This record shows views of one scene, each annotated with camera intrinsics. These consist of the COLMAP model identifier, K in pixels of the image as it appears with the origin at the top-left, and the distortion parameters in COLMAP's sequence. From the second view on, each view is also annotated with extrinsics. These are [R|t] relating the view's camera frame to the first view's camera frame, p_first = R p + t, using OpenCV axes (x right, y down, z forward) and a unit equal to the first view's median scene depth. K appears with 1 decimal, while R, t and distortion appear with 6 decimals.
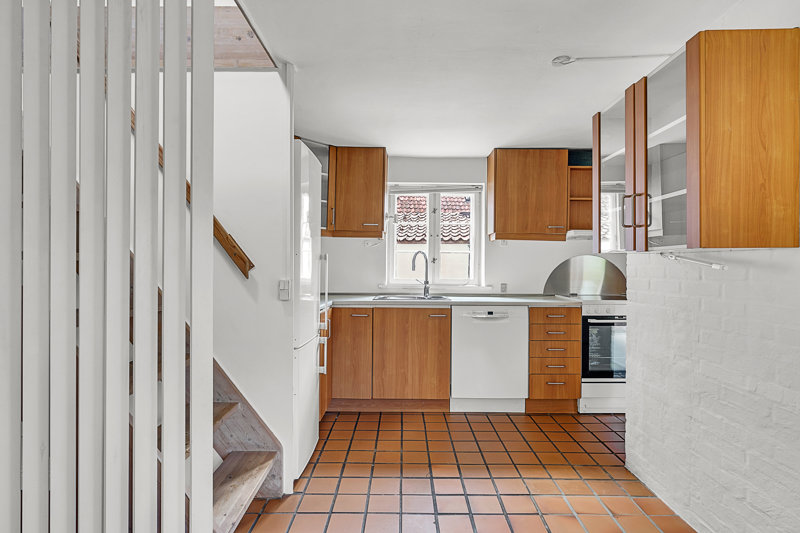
lens RADIAL K [[423.9, 0, 398.1], [0, 423.9, 266.0], [0, 0, 1]] dist [0.001923, 0.001158]
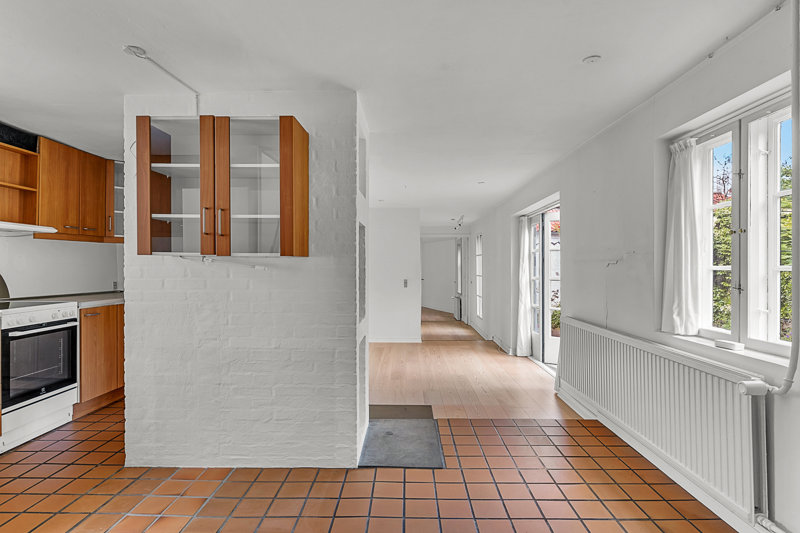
lens RADIAL K [[423.9, 0, 399.4], [0, 423.9, 260.2], [0, 0, 1]] dist [0.001923, 0.001158]
pose [[0.013039, 0.017123, 0.999768, -0.608440], [-0.003097, 0.999849, -0.017084, -0.000698], [-0.999910, -0.002874, 0.013090, 0.441157]]
